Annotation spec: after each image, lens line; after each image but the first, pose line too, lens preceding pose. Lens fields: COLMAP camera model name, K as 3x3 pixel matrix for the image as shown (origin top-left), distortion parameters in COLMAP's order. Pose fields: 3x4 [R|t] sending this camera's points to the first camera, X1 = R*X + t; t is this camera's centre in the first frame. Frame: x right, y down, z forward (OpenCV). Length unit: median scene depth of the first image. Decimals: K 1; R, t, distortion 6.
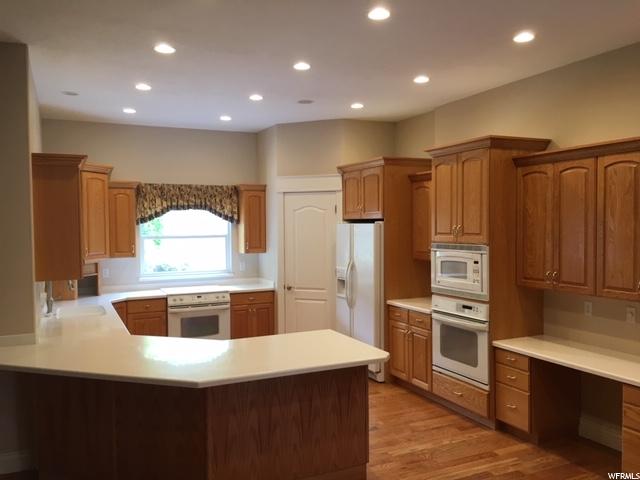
lens RADIAL K [[541.8, 0, 318.5], [0, 541.8, 240.5], [0, 0, 1]] dist [0.015530, 0.001143]
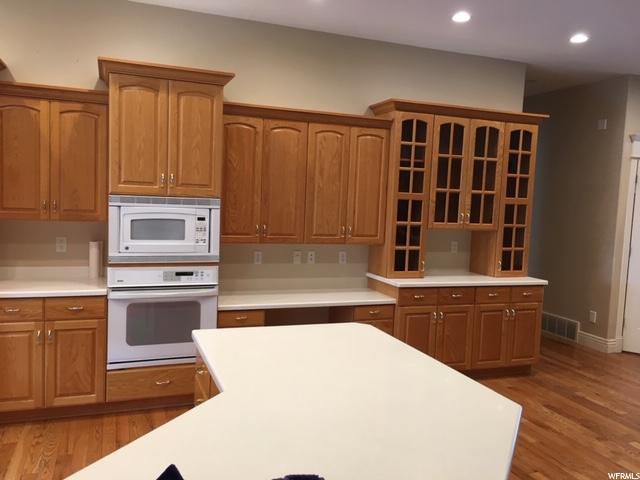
lens RADIAL K [[541.8, 0, 318.6], [0, 541.8, 239.4], [0, 0, 1]] dist [0.015530, 0.001143]
pose [[0.069188, -0.065585, 0.995445, -0.534057], [-0.011321, 0.997721, 0.066522, 0.013653], [-0.997539, -0.015872, 0.068288, 0.745515]]
